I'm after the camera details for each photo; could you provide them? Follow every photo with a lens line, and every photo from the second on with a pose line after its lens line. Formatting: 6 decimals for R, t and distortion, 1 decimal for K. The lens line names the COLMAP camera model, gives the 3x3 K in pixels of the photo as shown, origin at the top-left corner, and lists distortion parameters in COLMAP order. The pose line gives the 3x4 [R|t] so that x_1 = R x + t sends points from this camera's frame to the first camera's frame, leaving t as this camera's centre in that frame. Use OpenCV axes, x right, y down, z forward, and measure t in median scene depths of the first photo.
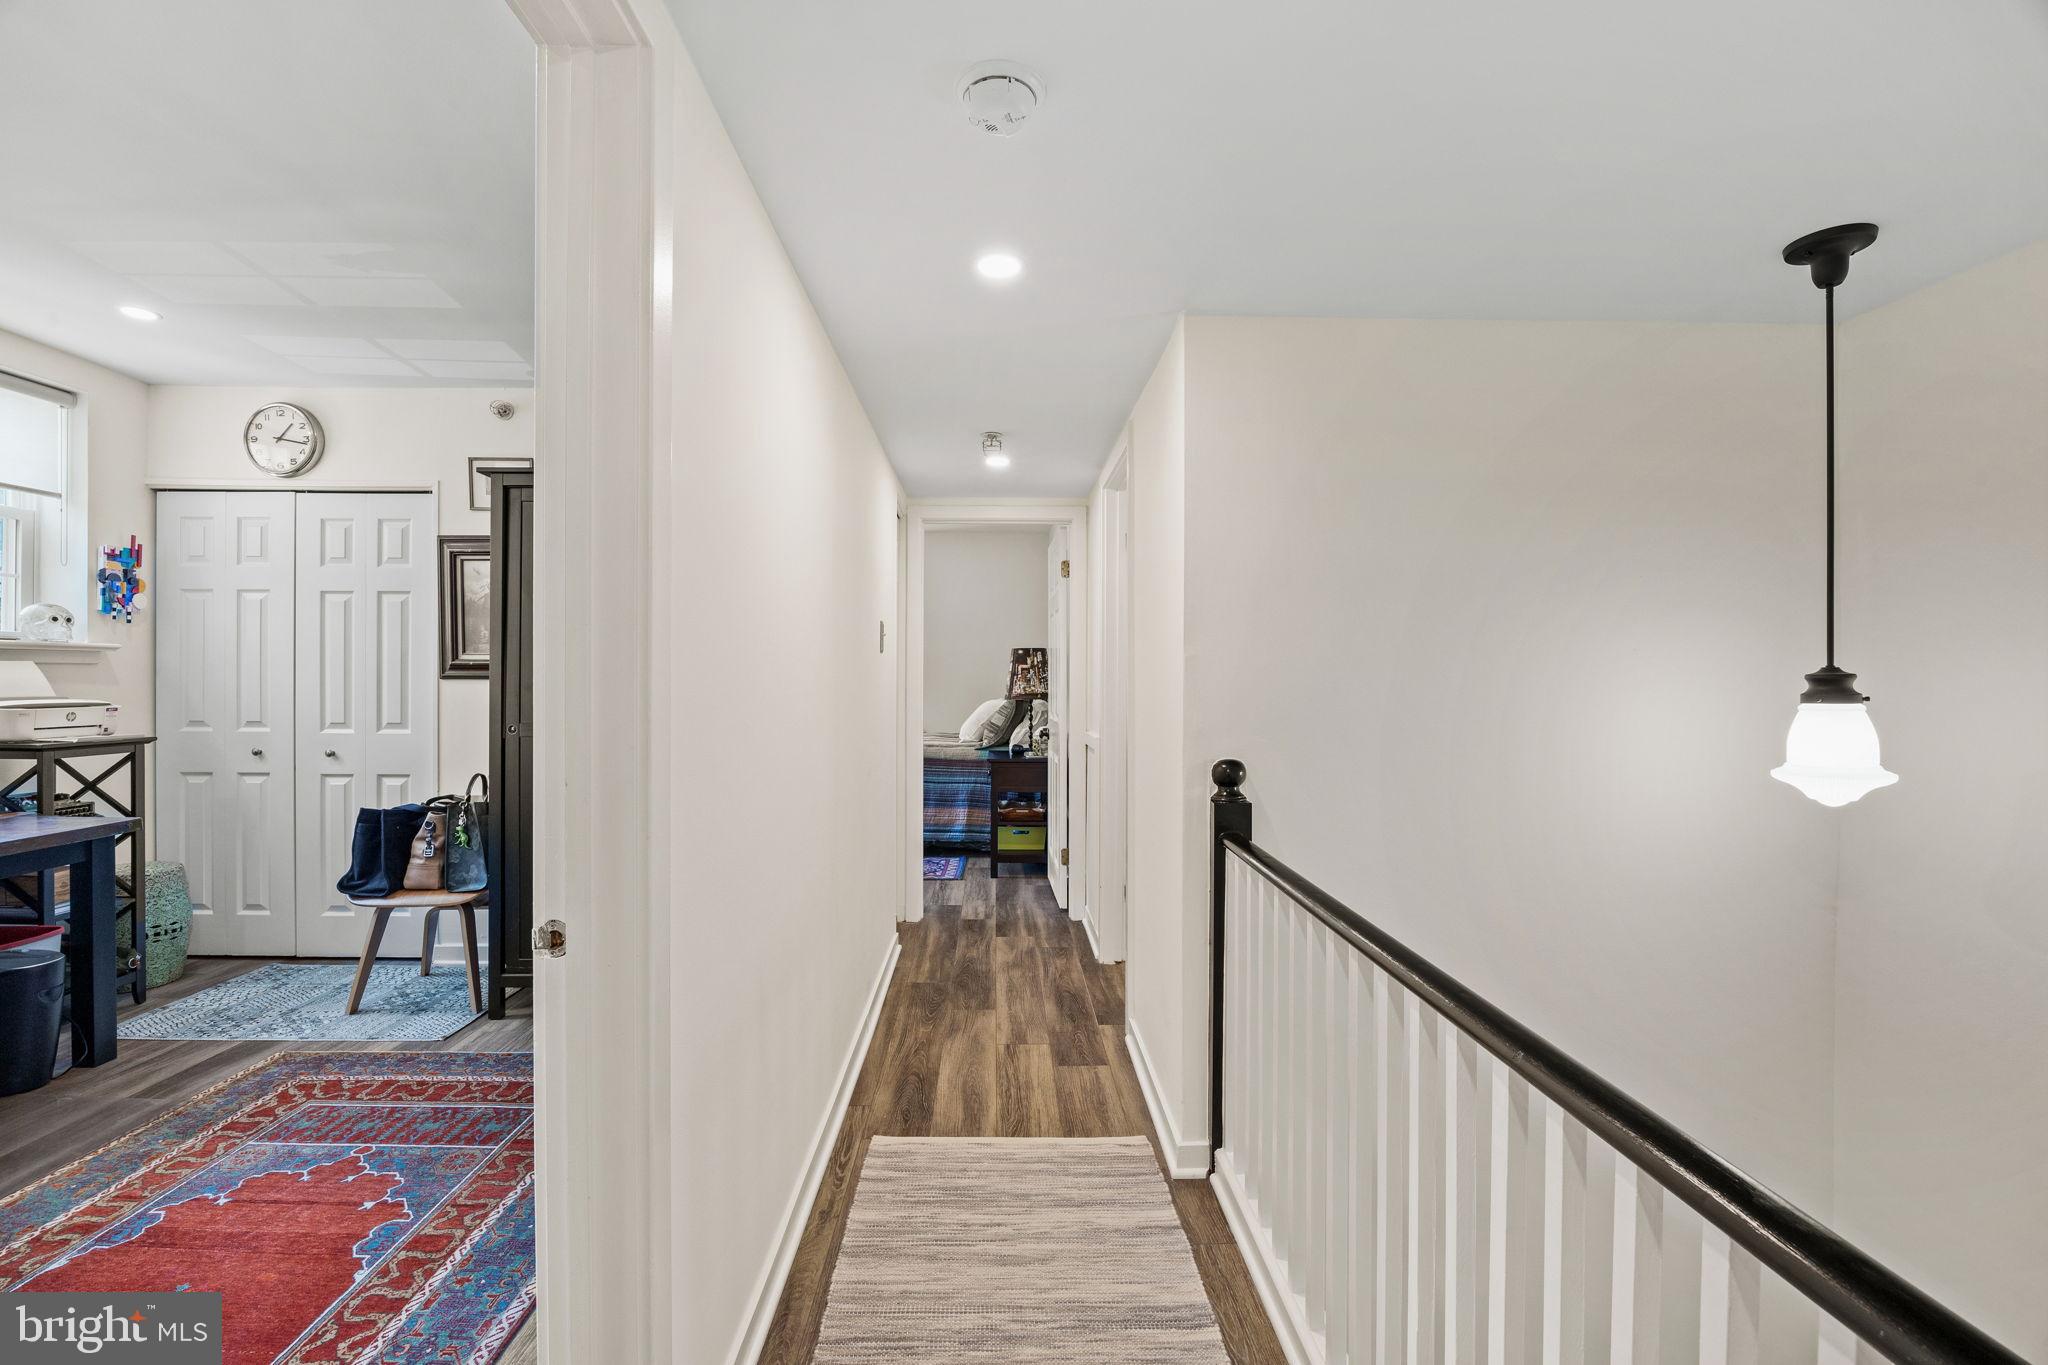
lens RADIAL K [[888.8, 0, 1020.4], [0, 888.8, 685.4], [0, 0, 1]] dist [-0.019355, 0.000459]
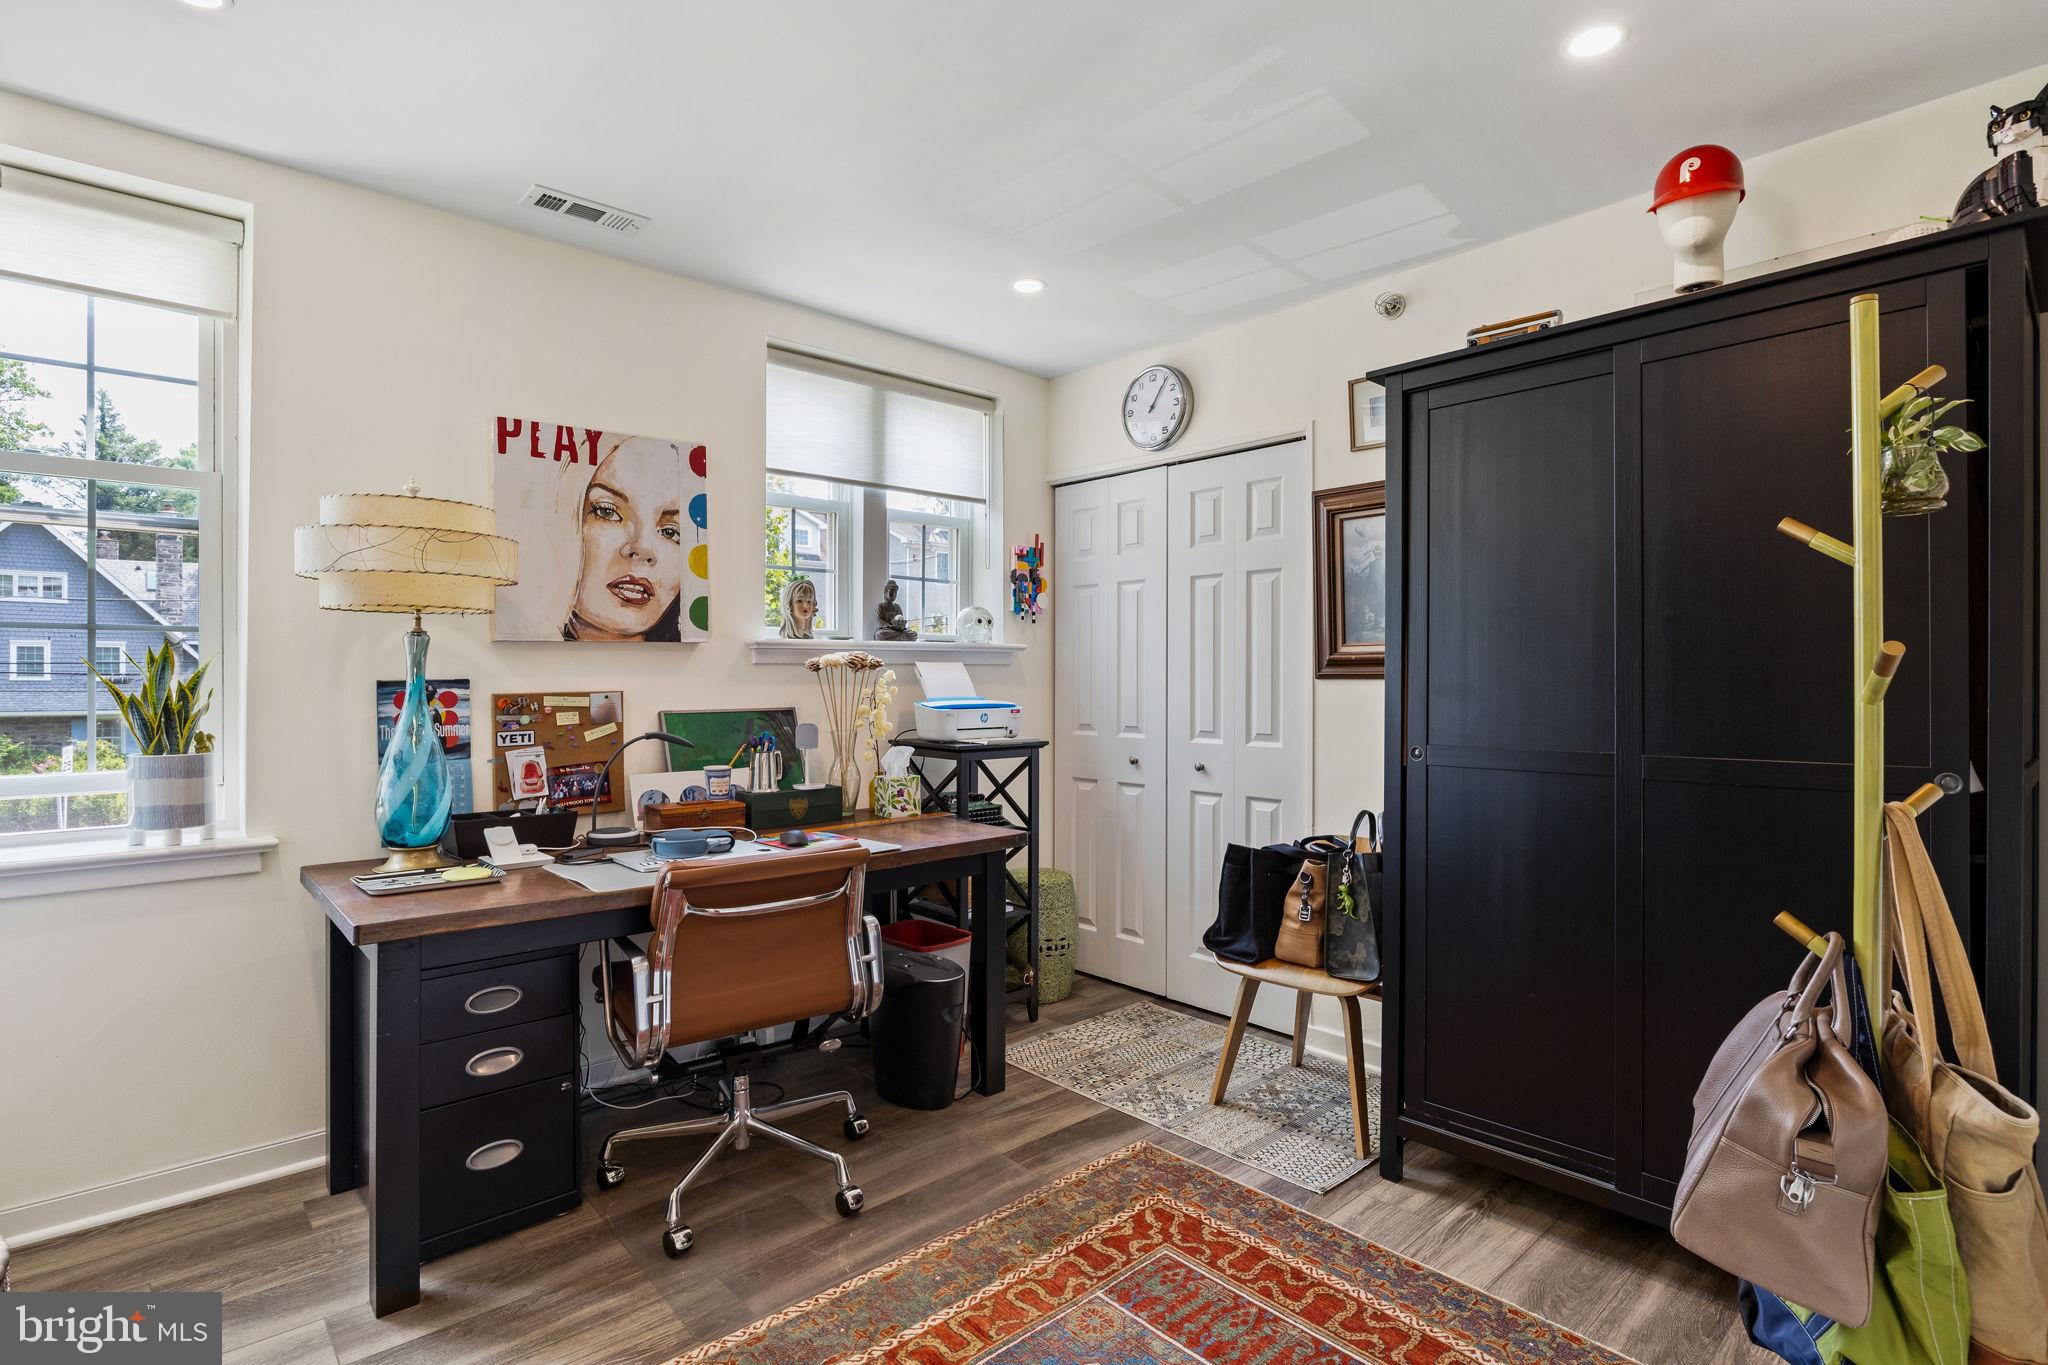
lens RADIAL K [[1023.4, 0, 1021.3], [0, 1023.4, 682.7], [0, 0, 1]] dist [-0.002466, -0.000051]
pose [[0.660923, -0.000485, -0.750454, -0.182934], [-0.001422, 0.999997, -0.001899, -0.002117], [0.750453, 0.002323, 0.660920, 0.251629]]
